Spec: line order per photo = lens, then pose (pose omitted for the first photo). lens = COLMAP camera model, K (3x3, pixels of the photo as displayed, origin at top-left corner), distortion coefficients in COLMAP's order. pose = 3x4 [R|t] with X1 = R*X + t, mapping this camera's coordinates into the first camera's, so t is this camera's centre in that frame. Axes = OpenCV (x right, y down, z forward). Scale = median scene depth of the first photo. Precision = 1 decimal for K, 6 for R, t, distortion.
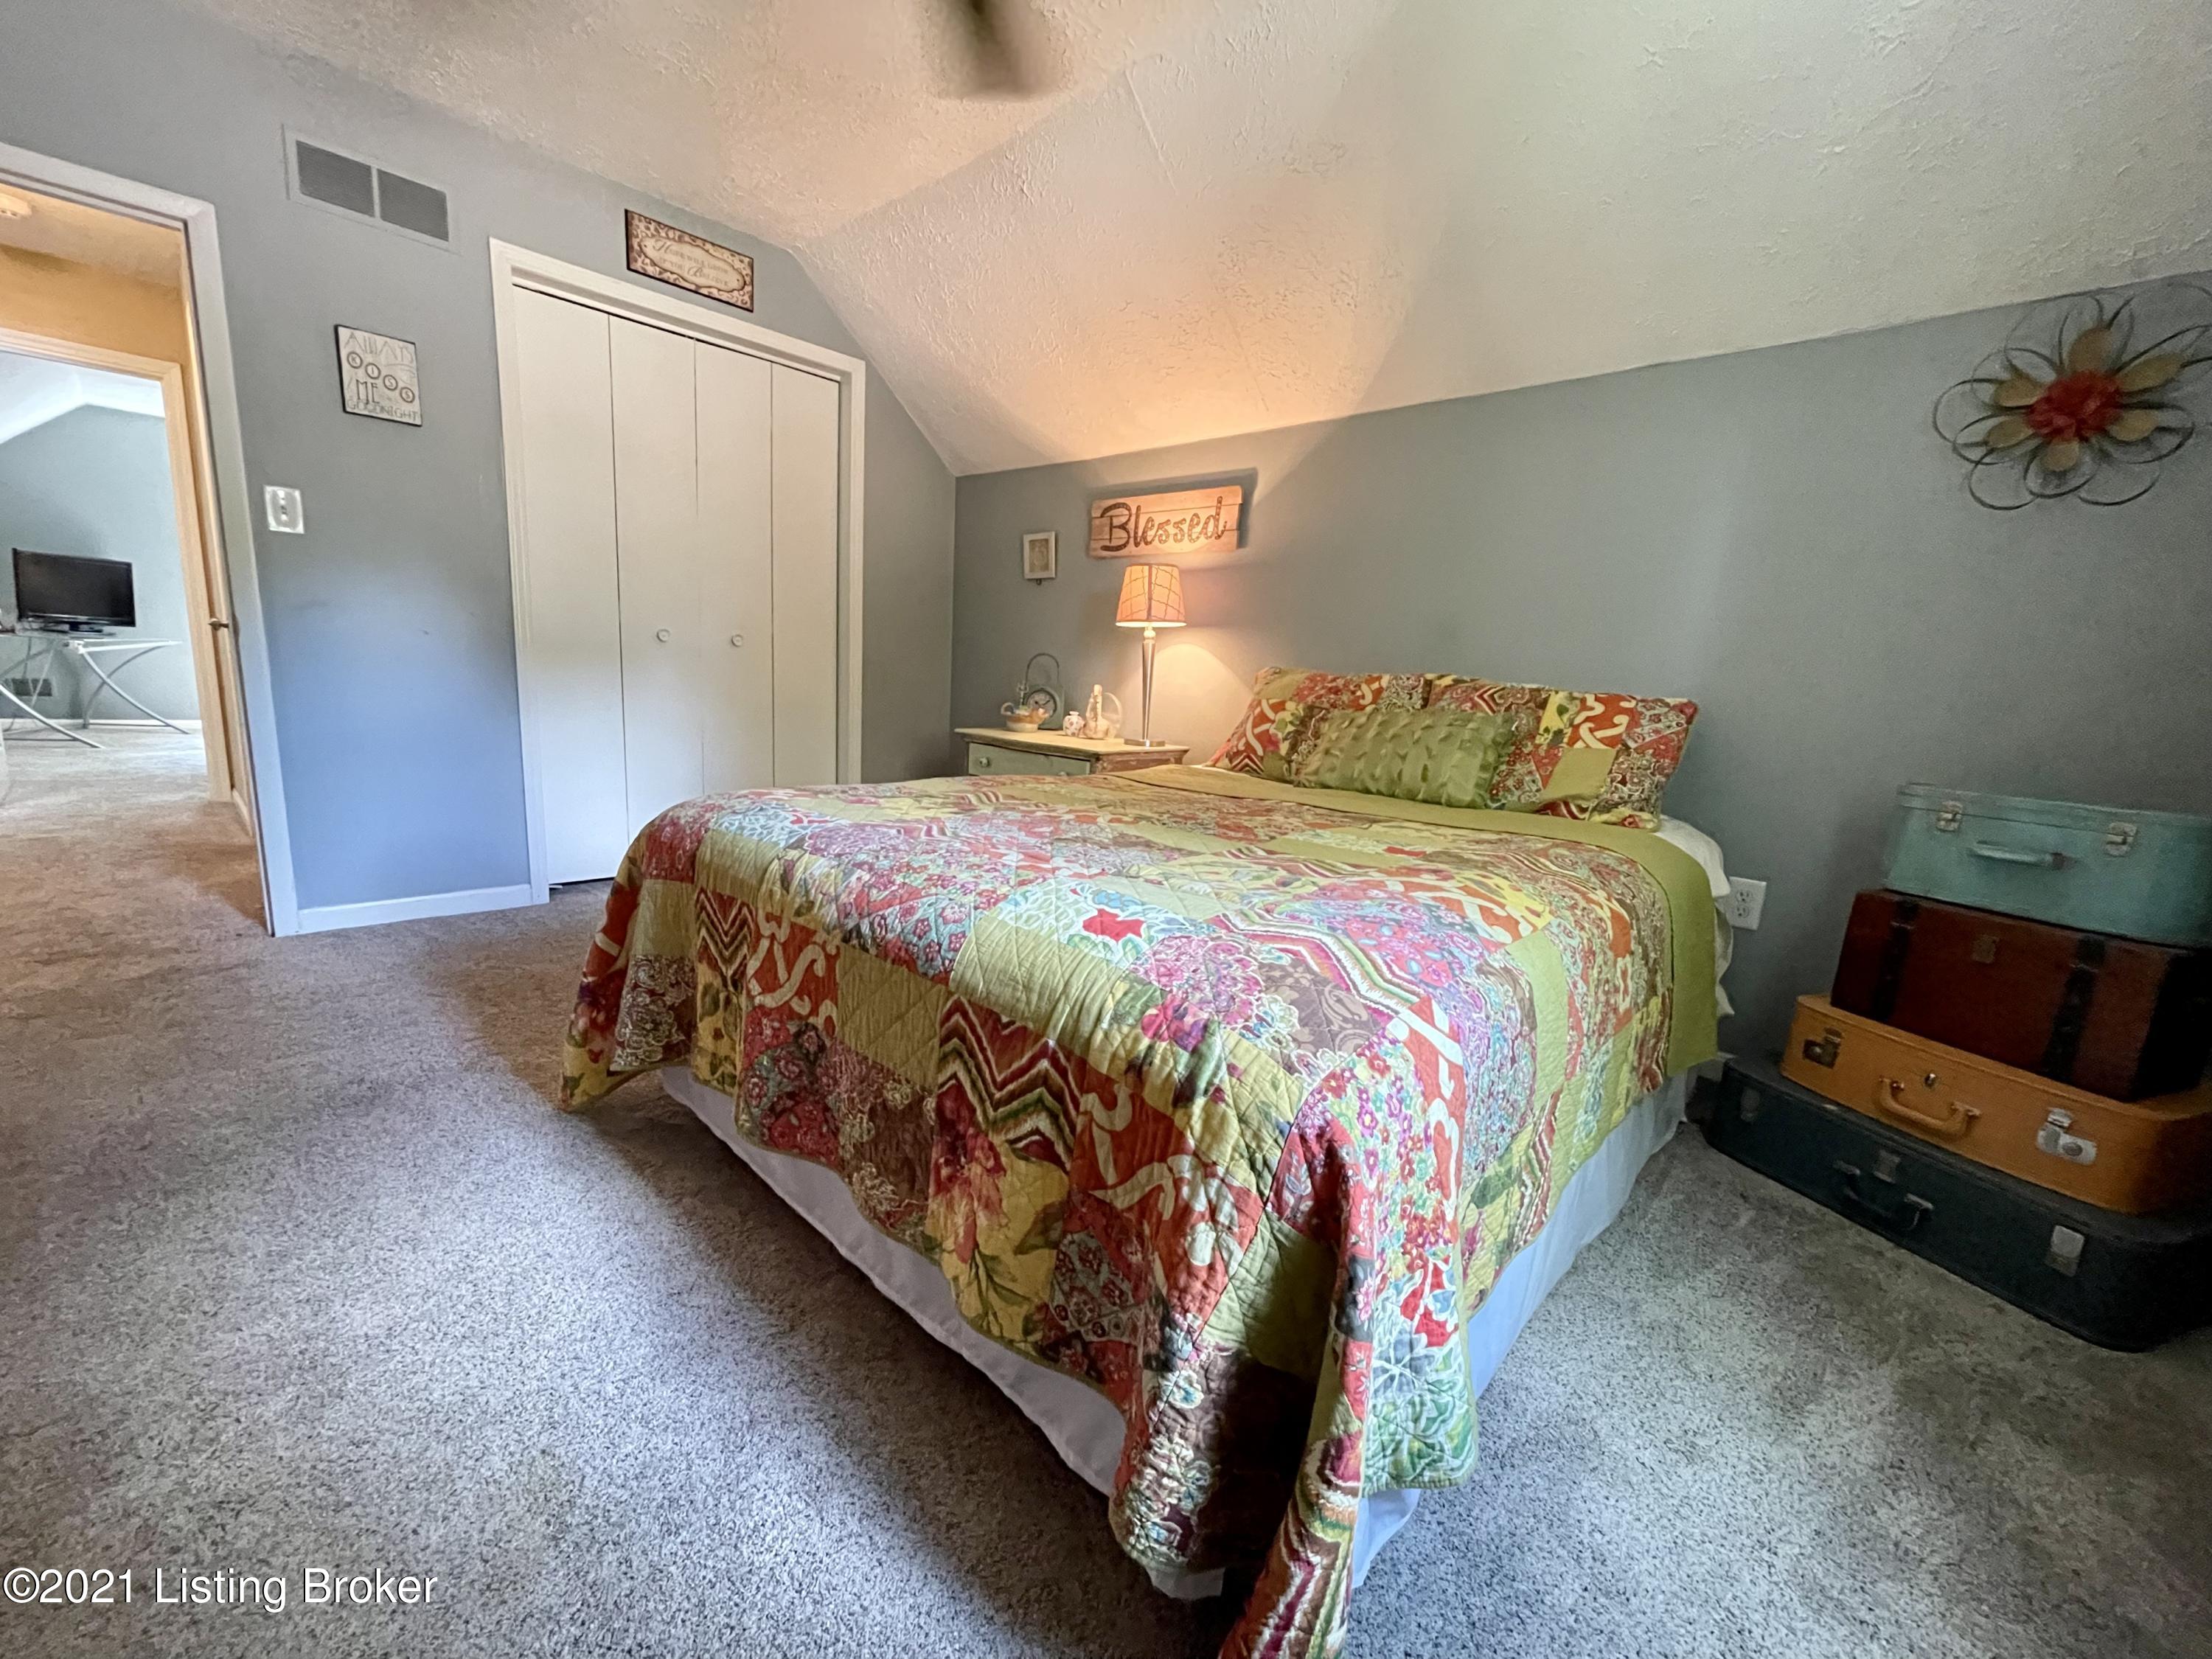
lens RADIAL K [[898.6, 0, 1096.1], [0, 898.6, 845.4], [0, 0, 1]] dist [-0.008753, 0.006389]
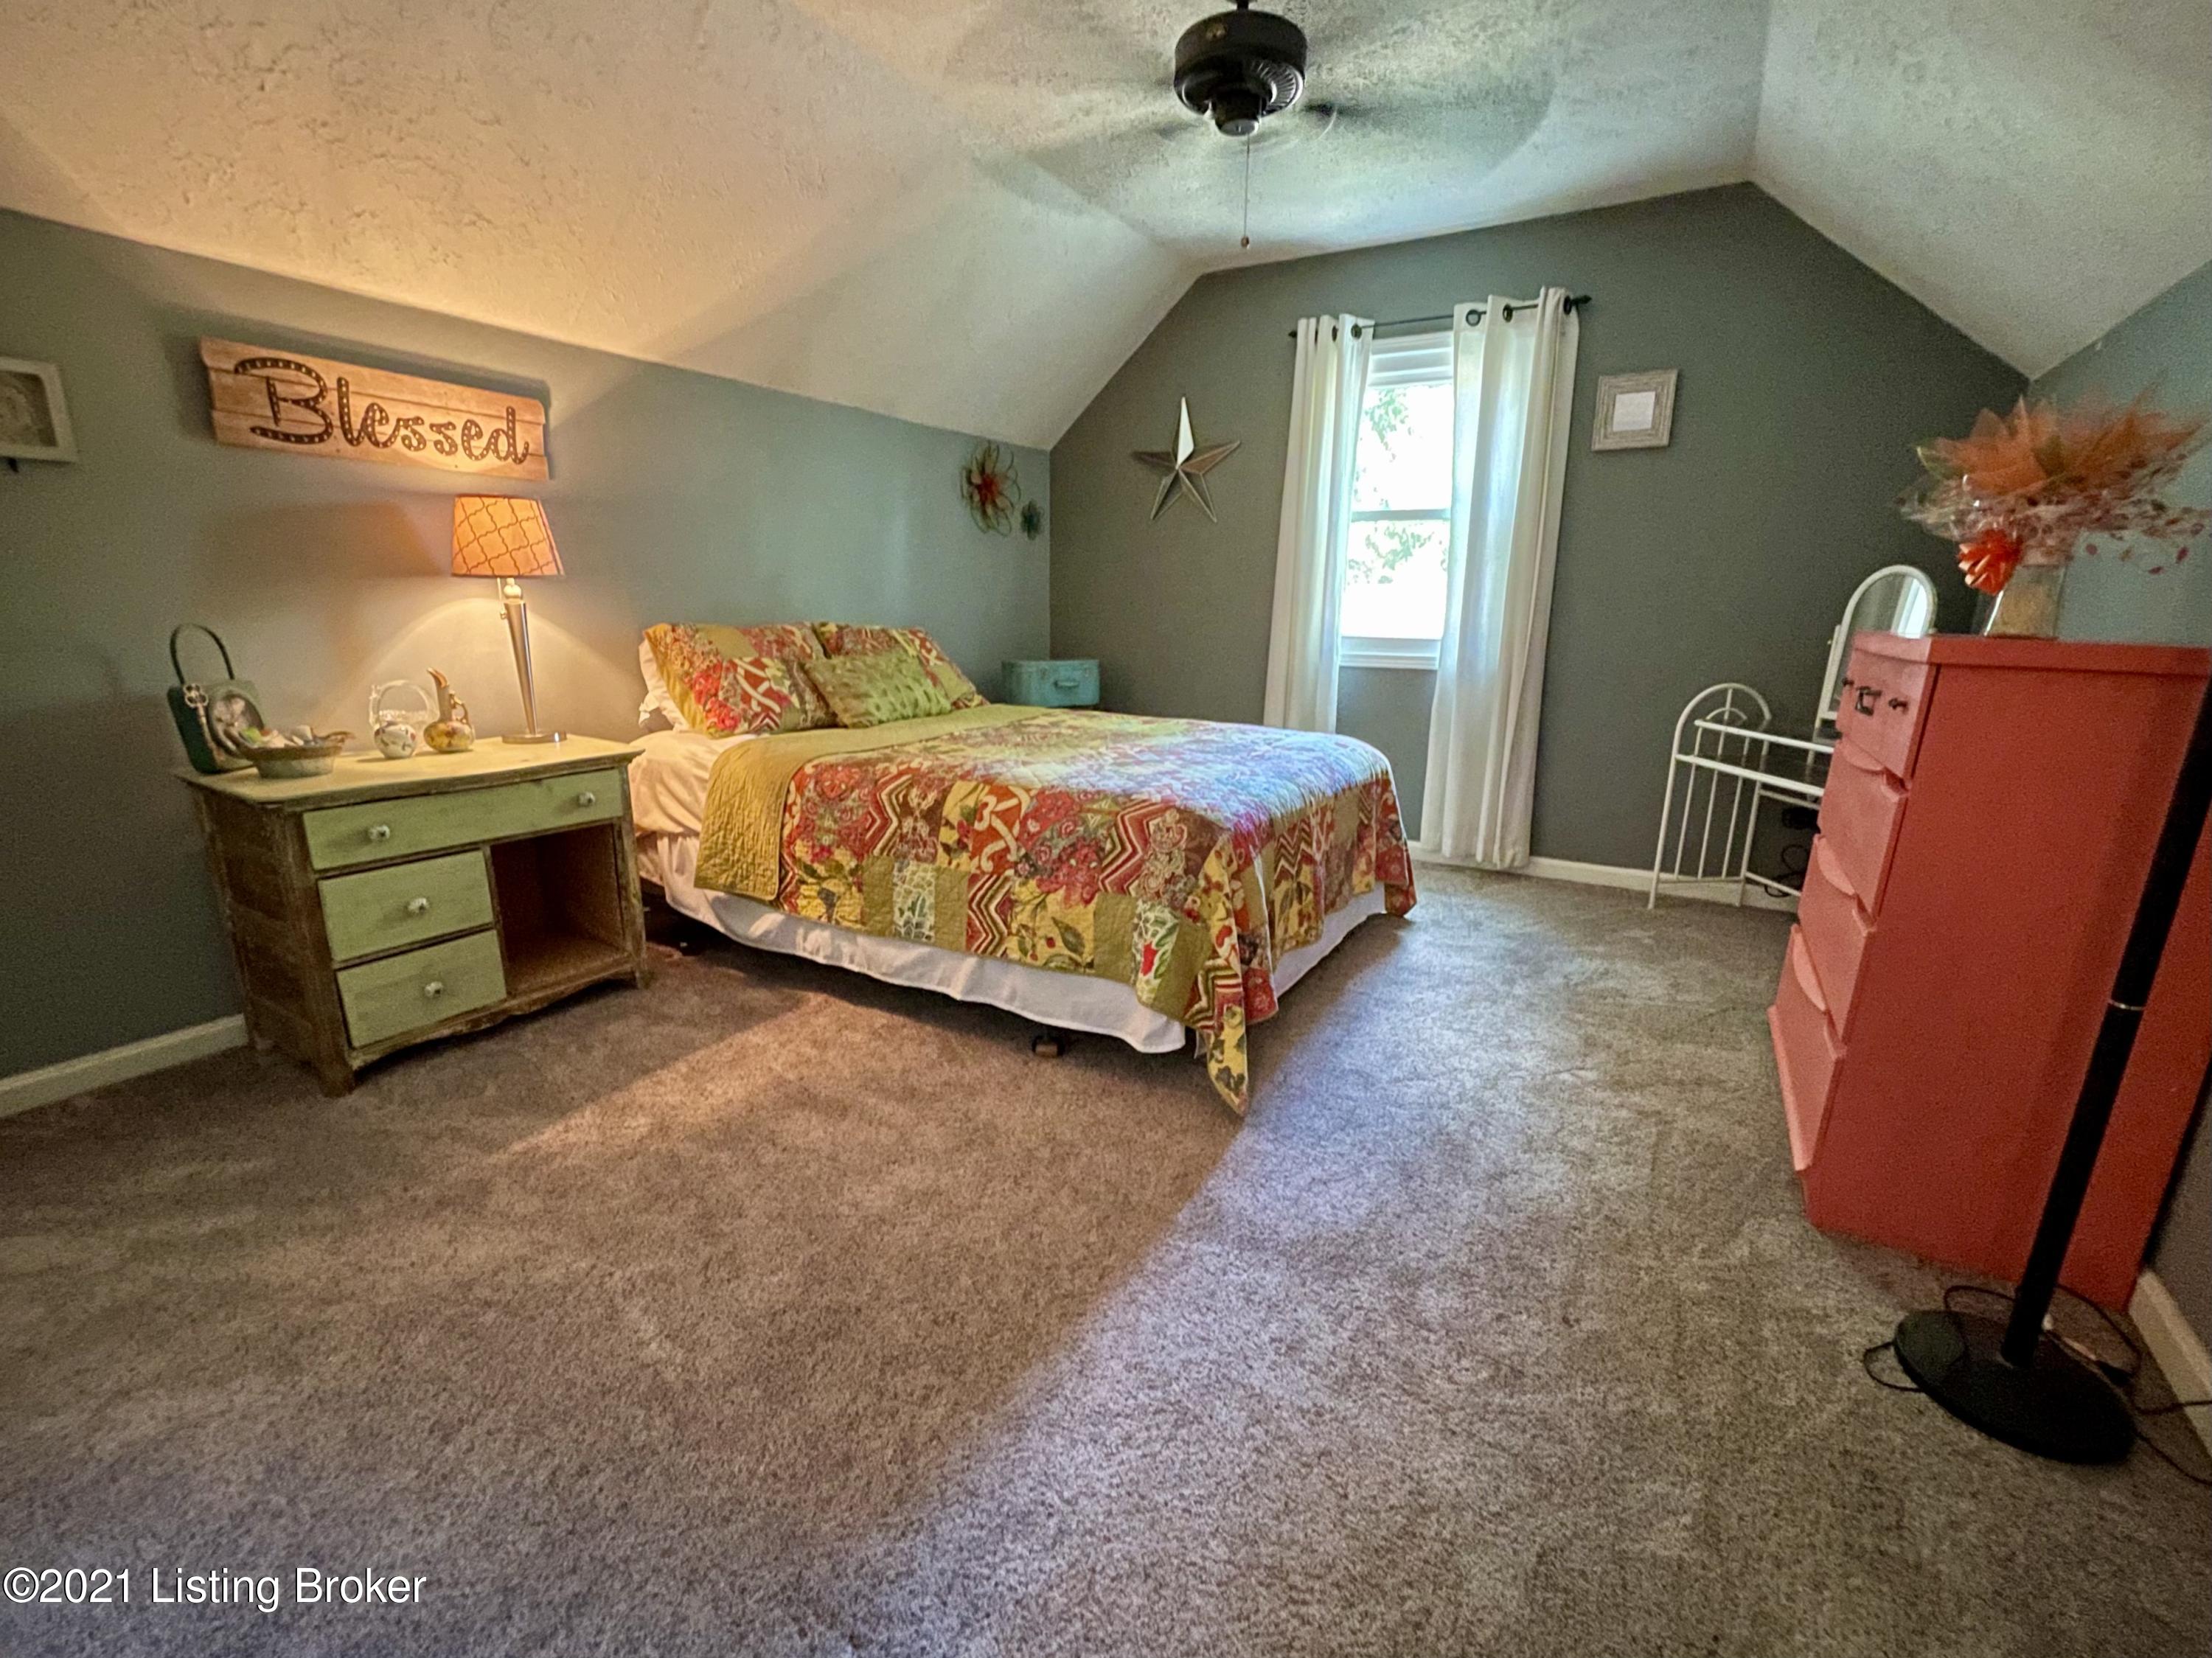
lens RADIAL K [[898.5, 0, 1096.1], [0, 898.5, 844.9], [0, 0, 1]] dist [-0.008753, 0.006389]
pose [[-0.176691, -0.304520, 0.935974, -0.760952], [0.167097, 0.927852, 0.333421, -0.202024], [-0.969979, 0.215312, -0.113059, 0.649447]]
